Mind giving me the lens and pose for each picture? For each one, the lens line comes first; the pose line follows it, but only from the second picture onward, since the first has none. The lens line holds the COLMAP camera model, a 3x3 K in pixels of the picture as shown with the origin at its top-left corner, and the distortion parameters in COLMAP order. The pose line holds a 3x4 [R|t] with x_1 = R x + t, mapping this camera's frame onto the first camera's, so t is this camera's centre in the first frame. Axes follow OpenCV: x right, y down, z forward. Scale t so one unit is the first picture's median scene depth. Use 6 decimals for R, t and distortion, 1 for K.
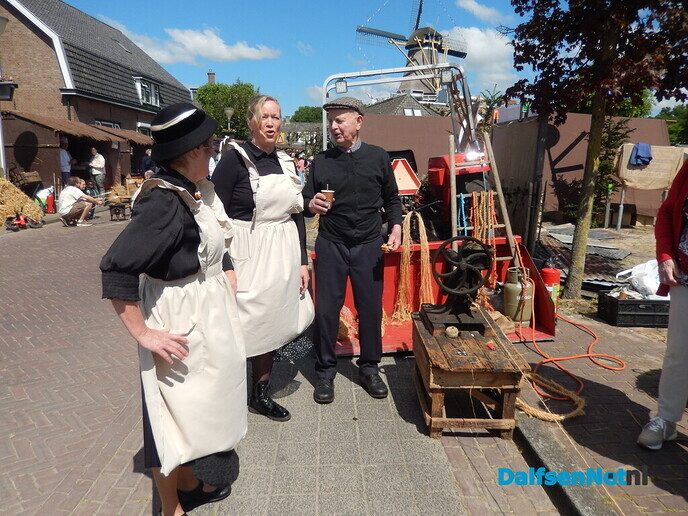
lens RADIAL K [[514.8, 0, 344.0], [0, 514.8, 258.0], [0, 0, 1]] dist [0.004740, 0.005975]
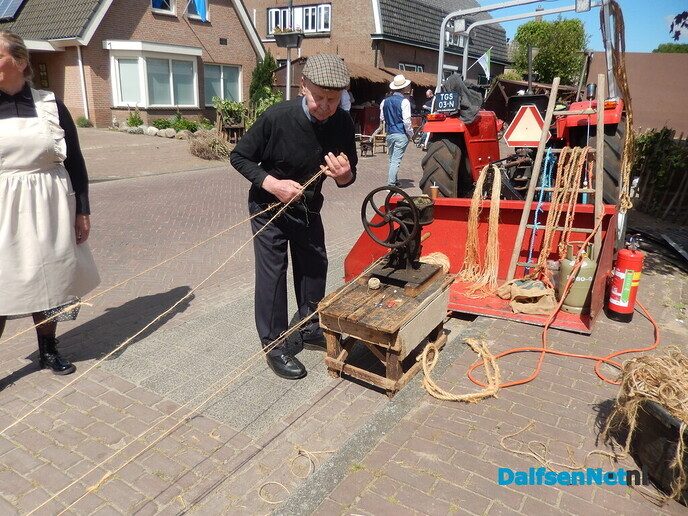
lens RADIAL K [[520.5, 0, 344.0], [0, 520.5, 258.0], [0, 0, 1]] dist [-0.015620, -0.008441]
pose [[0.821053, 0.182680, -0.540833, 0.230005], [-0.125645, 0.982011, 0.140955, -0.012527], [0.556854, -0.047779, 0.829235, 0.045447]]
